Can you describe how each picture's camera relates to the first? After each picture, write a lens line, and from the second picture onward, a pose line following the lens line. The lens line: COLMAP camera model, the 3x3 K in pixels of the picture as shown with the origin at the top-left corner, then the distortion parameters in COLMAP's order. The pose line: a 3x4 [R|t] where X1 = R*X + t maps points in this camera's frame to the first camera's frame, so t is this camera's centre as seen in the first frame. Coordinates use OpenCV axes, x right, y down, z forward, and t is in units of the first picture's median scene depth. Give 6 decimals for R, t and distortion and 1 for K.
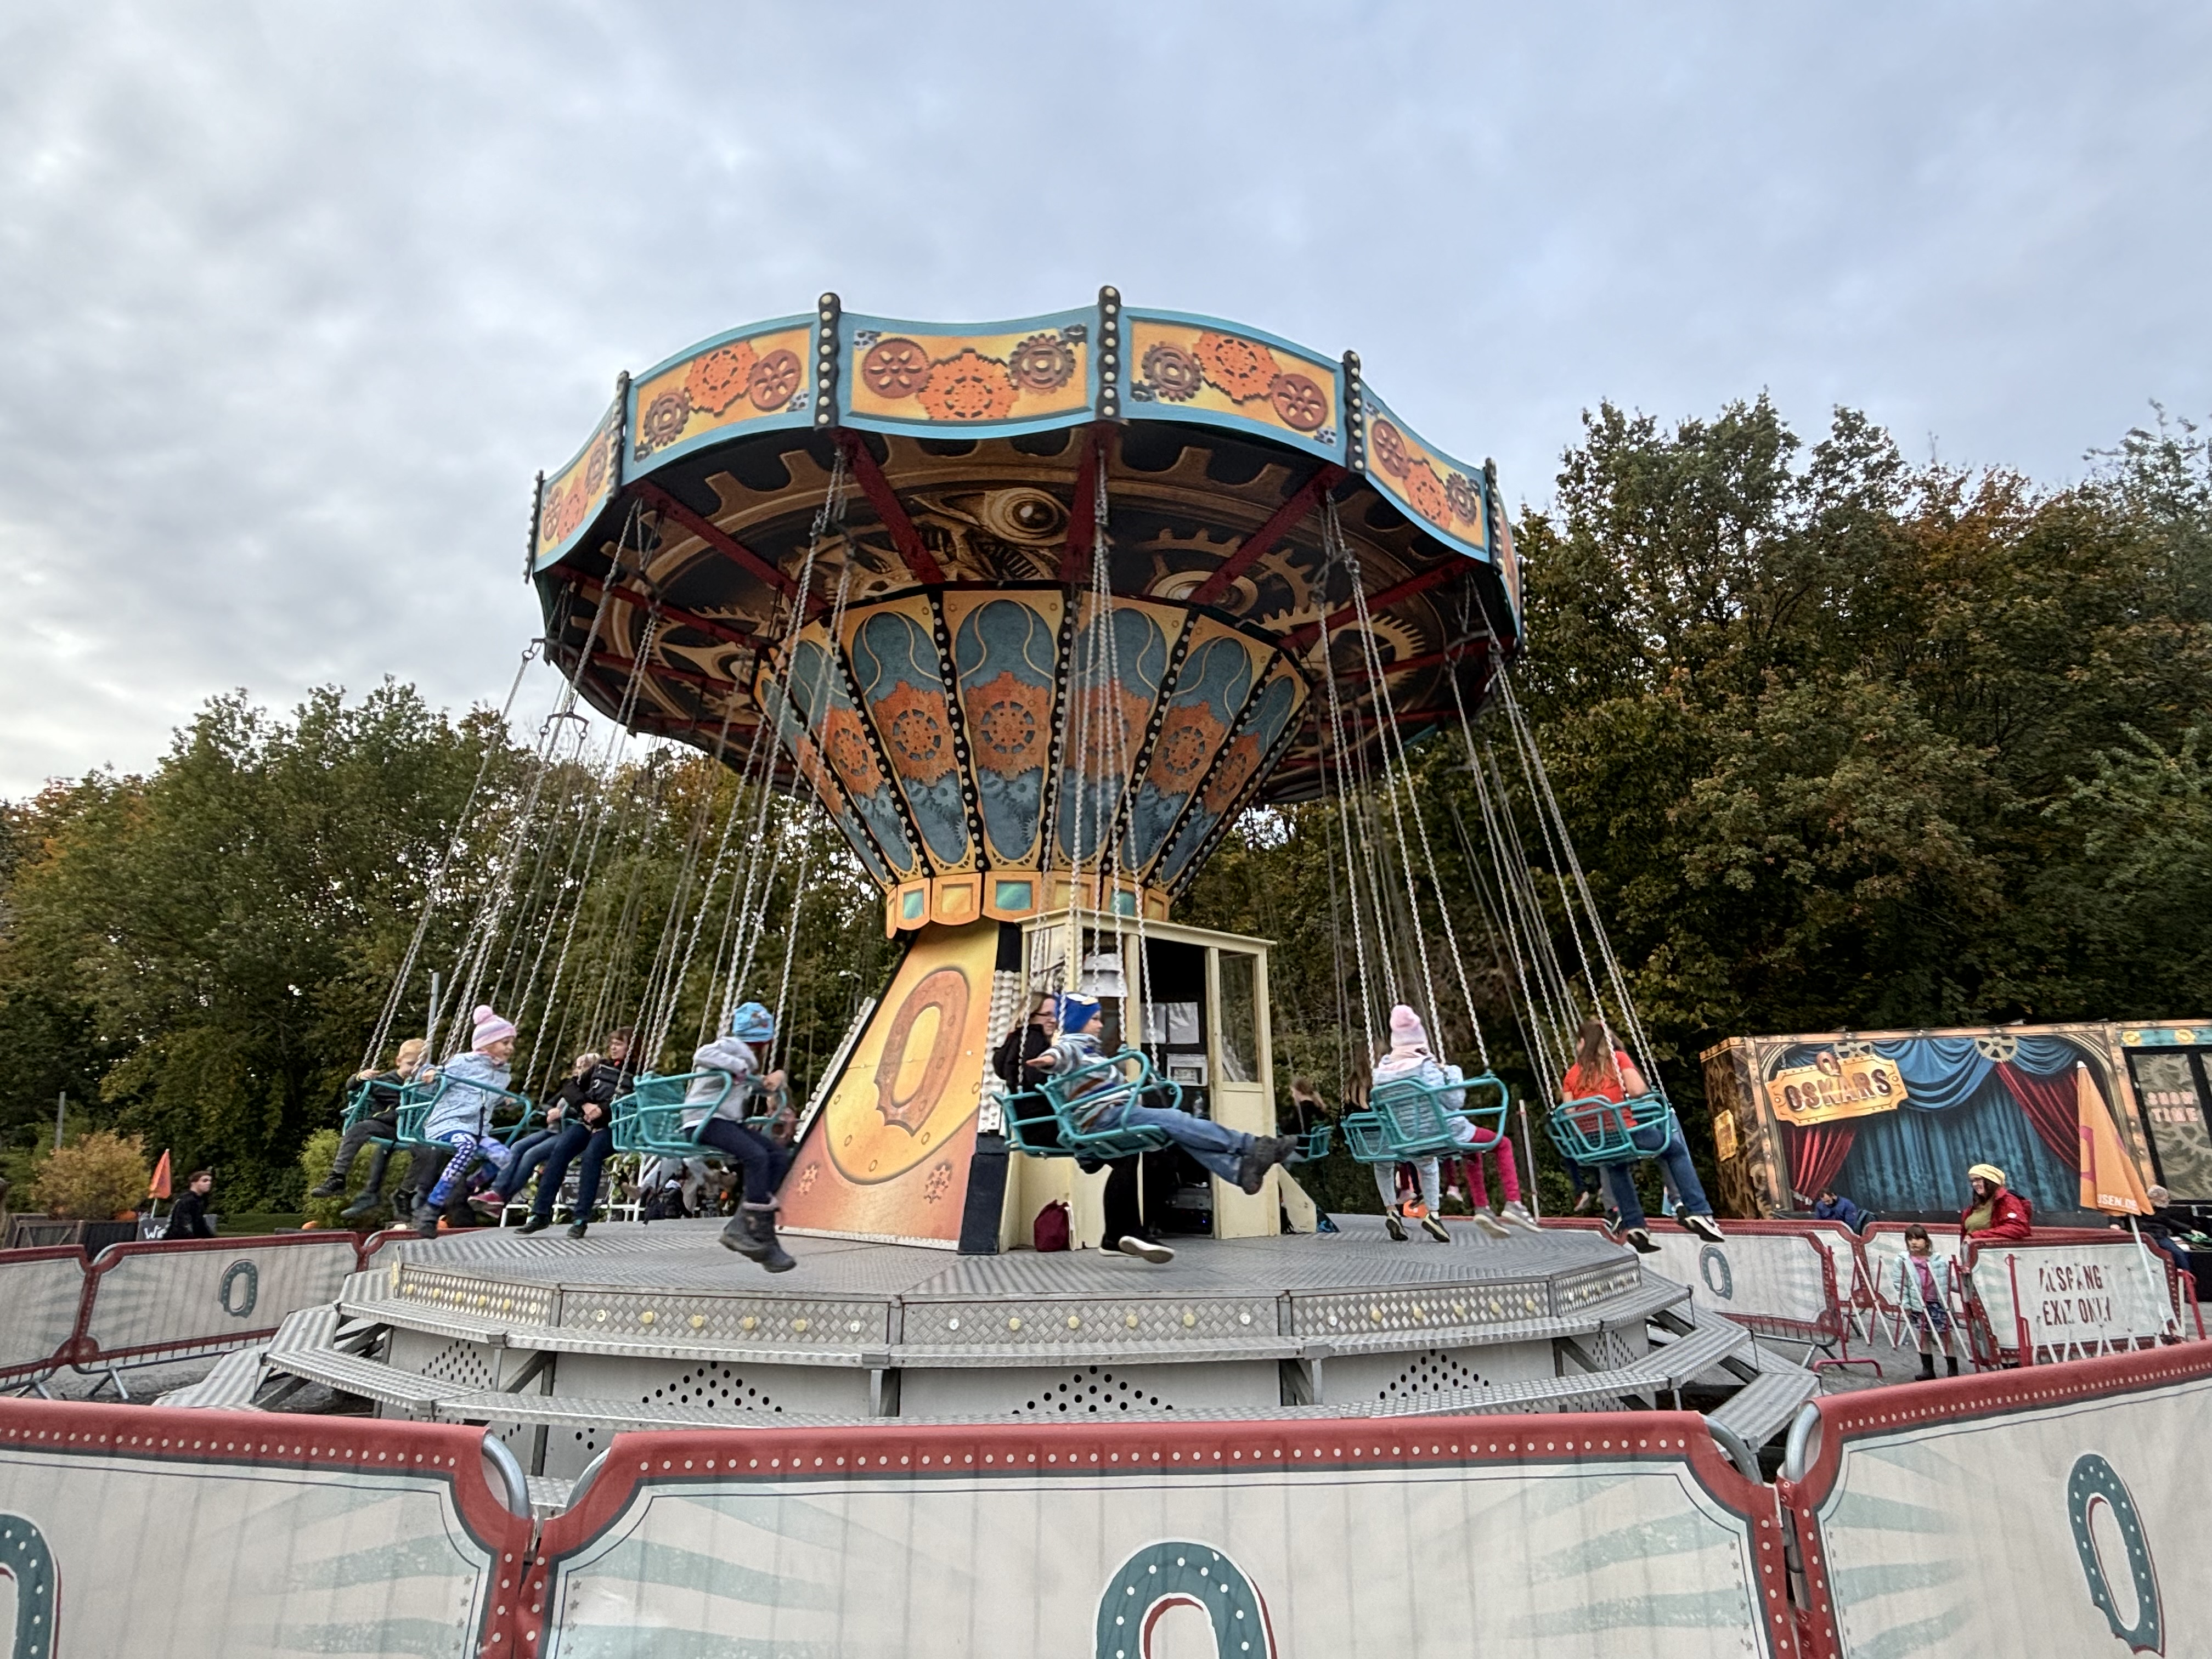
lens RADIAL K [[1209.2, 0, 1107.8], [0, 1209.2, 819.5], [0, 0, 1]] dist [0.004740, 0.003519]
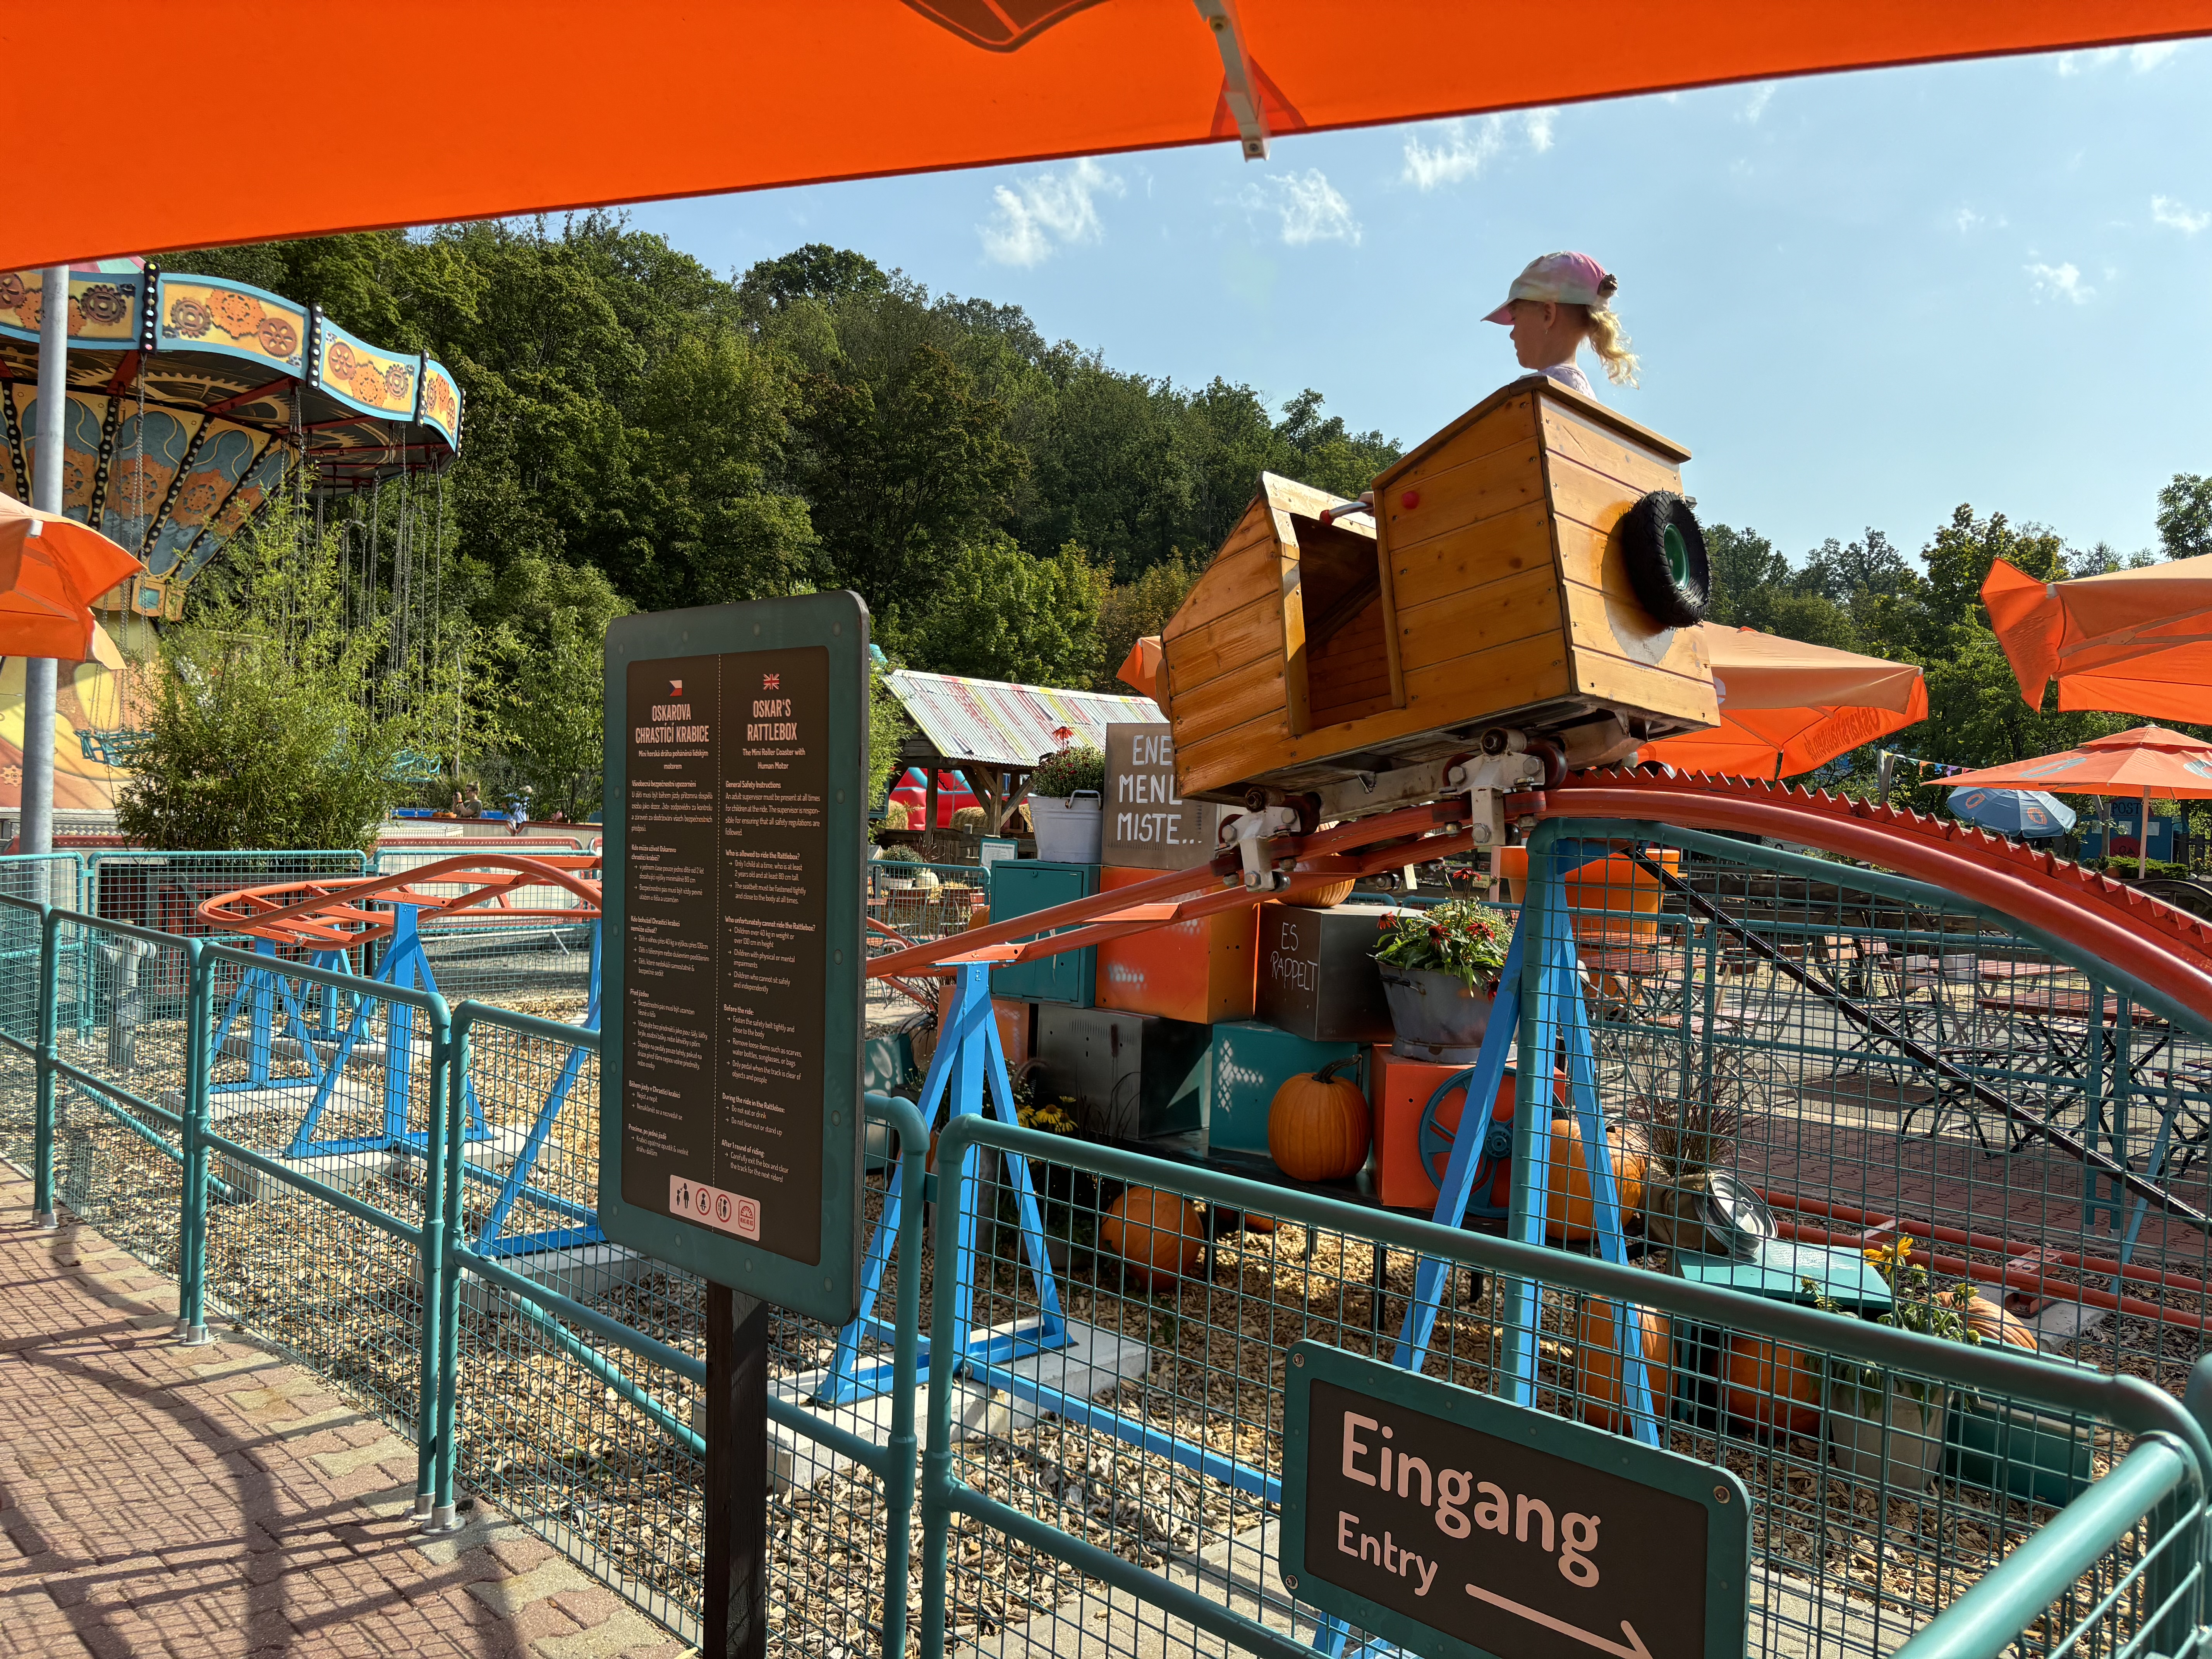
lens RADIAL K [[1661.5, 0, 1102.5], [0, 1661.5, 838.2], [0, 0, 1]] dist [-0.018377, -0.015693]
pose [[0.856174, 0.018219, 0.516367, -0.024073], [-0.173250, 0.951646, 0.253683, -0.393173], [-0.486776, -0.306657, 0.817931, -1.381872]]
